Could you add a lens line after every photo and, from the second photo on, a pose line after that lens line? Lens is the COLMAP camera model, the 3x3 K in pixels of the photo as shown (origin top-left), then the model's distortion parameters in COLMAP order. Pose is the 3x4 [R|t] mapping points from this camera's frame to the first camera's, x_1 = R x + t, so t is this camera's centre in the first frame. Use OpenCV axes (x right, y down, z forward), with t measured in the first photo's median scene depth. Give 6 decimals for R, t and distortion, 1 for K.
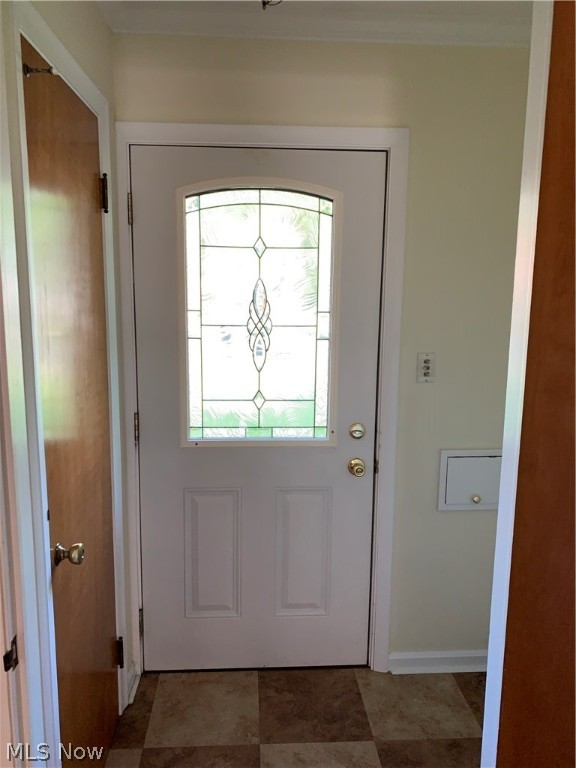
lens RADIAL K [[585.1, 0, 288.0], [0, 585.1, 384.0], [0, 0, 1]] dist [0.055925, -0.075622]
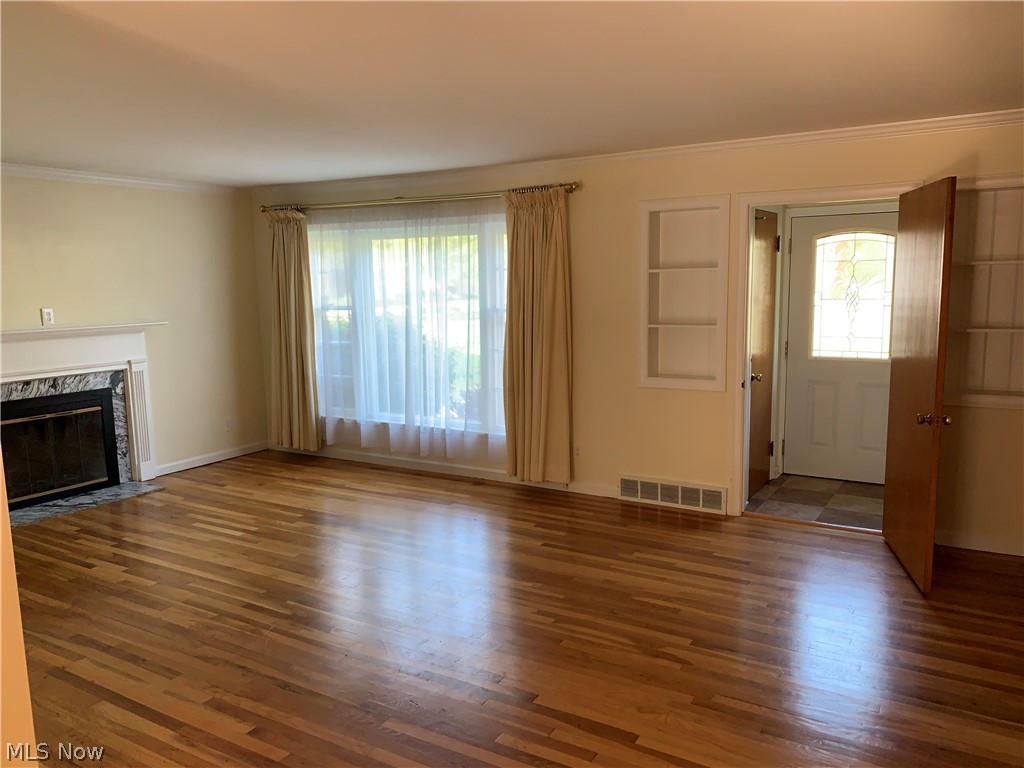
lens RADIAL K [[780.2, 0, 512.0], [0, 780.2, 384.0], [0, 0, 1]] dist [0.055925, -0.075622]
pose [[0.813898, 0.053842, -0.578507, 0.594737], [-0.066258, 0.997802, -0.000352, 0.275271], [0.577217, 0.038617, 0.815677, -1.917287]]
